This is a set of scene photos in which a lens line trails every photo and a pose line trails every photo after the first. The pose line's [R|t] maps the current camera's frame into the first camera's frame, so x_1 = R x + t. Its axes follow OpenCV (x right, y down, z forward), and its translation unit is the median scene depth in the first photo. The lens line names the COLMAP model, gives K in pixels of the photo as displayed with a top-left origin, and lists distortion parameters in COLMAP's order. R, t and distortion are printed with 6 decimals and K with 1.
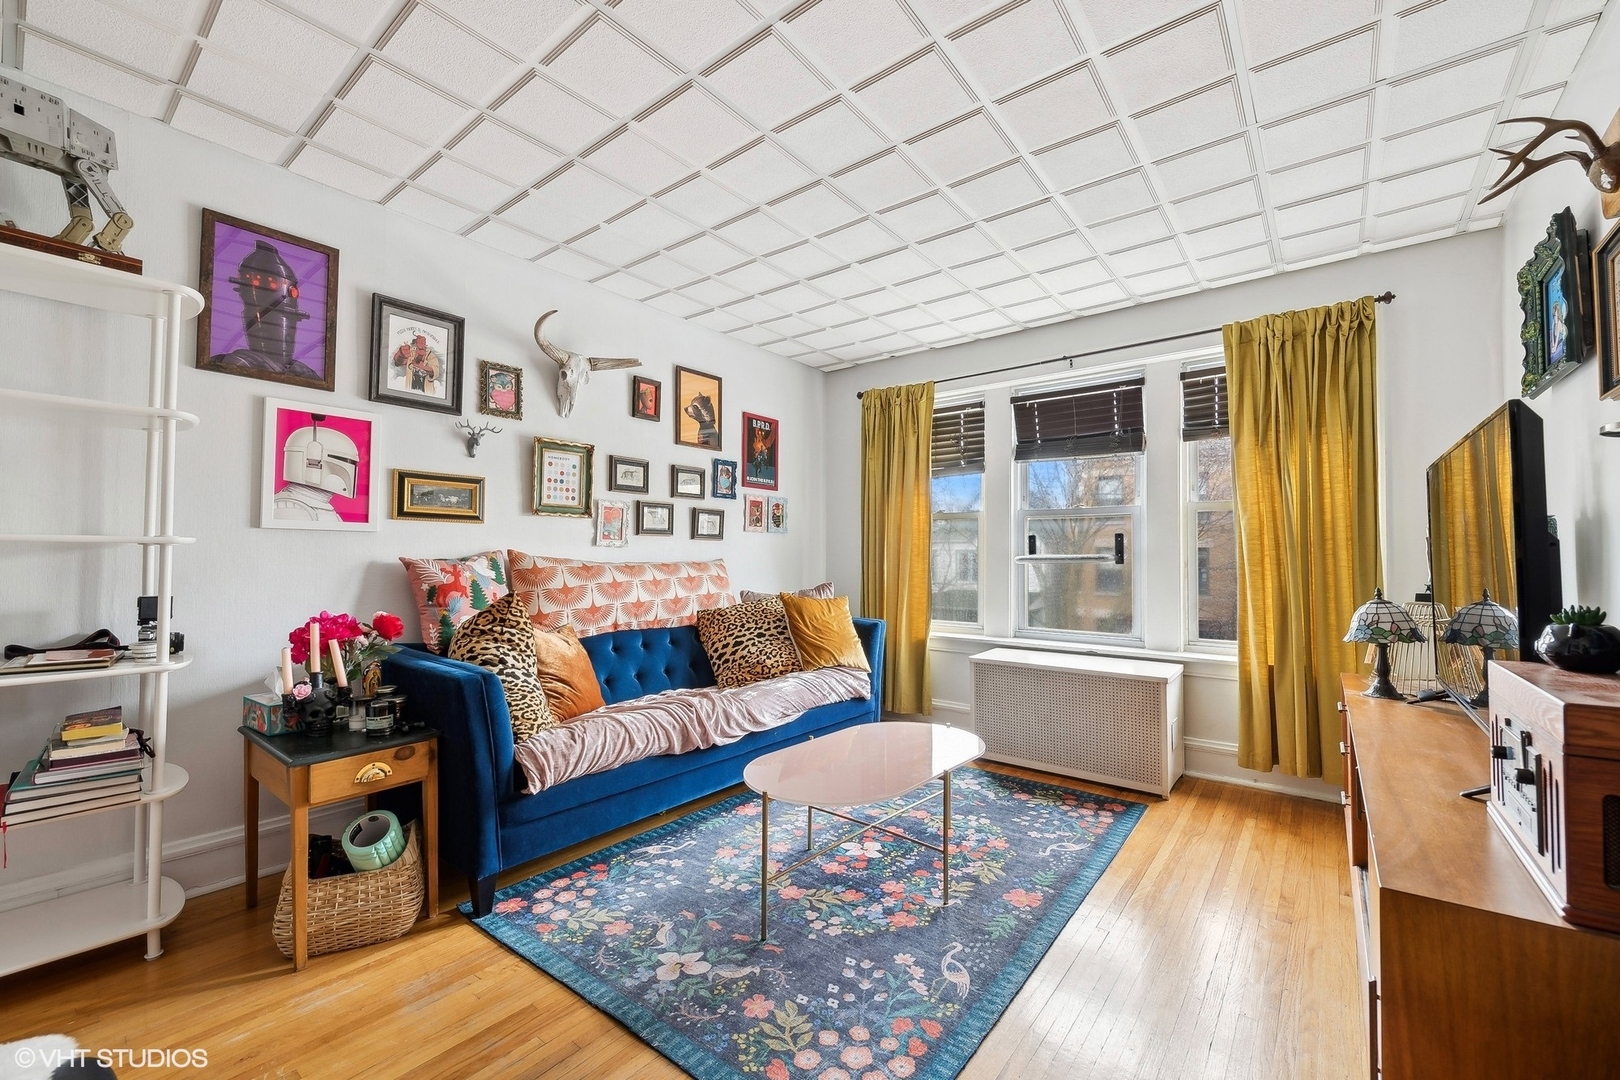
lens RADIAL K [[653.0, 0, 803.2], [0, 653.0, 536.3], [0, 0, 1]] dist [-0.000350, -0.002680]
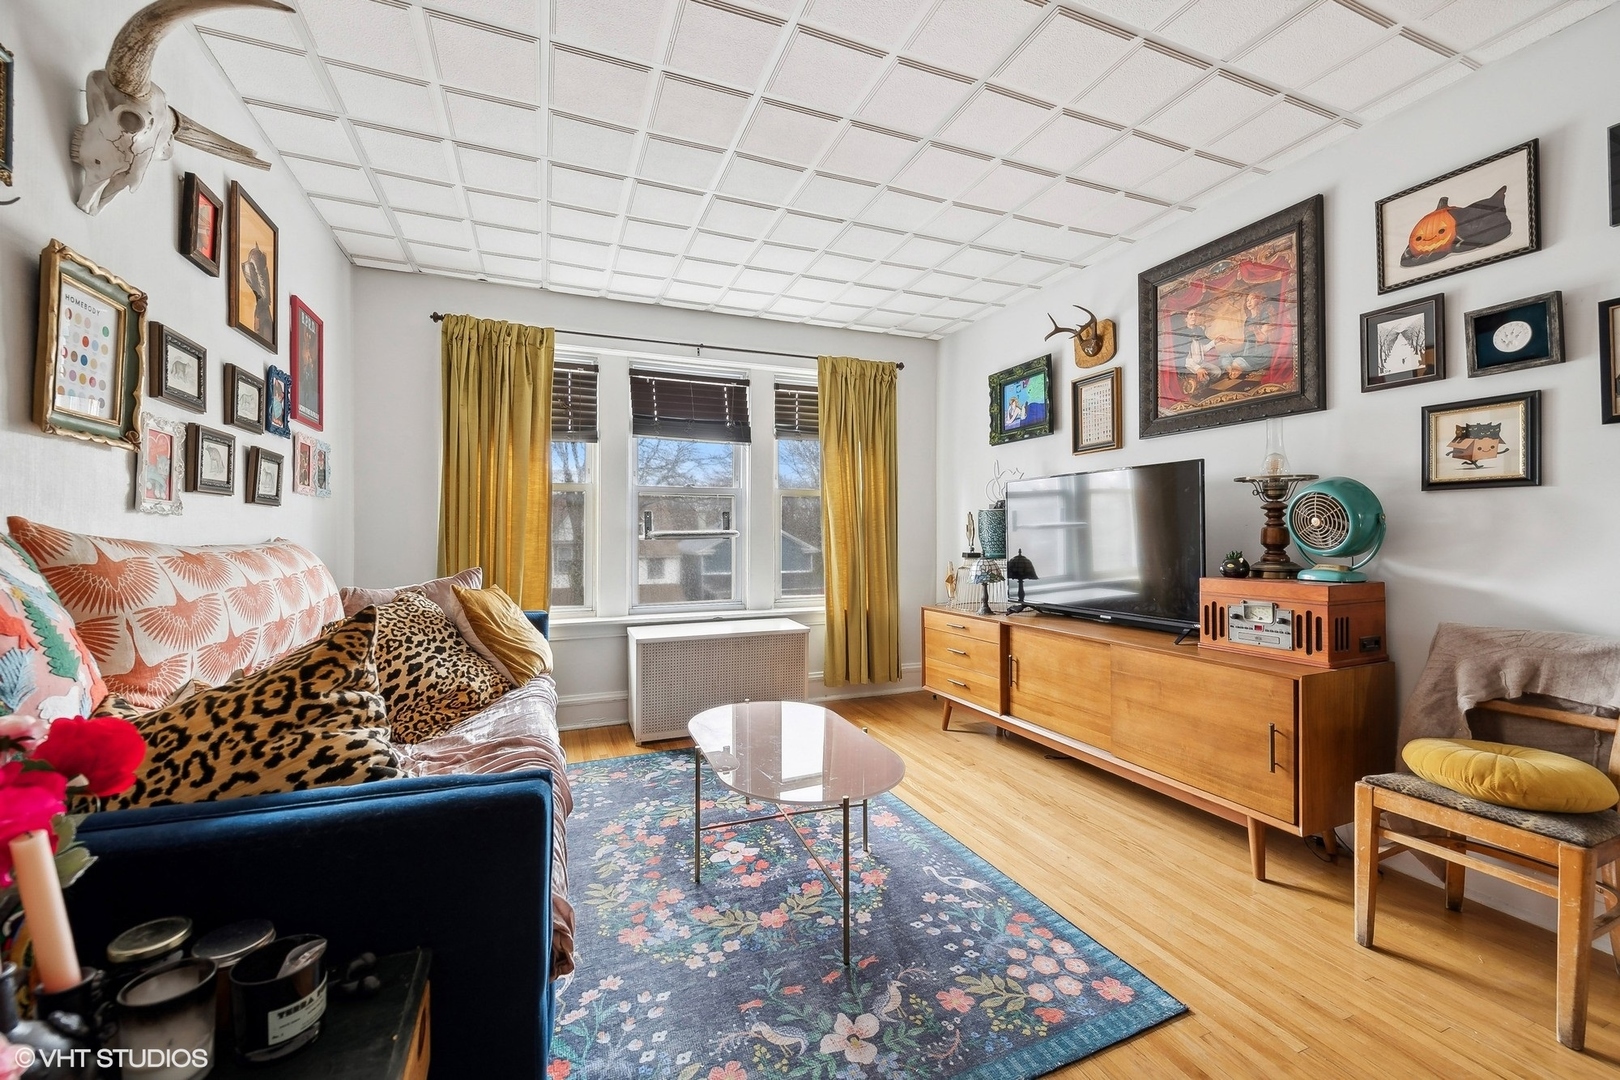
lens RADIAL K [[653.0, 0, 806.3], [0, 653.0, 529.8], [0, 0, 1]] dist [-0.000350, -0.002680]
pose [[0.486376, 0.001014, 0.873749, -0.503333], [-0.023197, 0.999662, 0.011752, 0.011386], [-0.873442, -0.025984, 0.486235, 0.368377]]
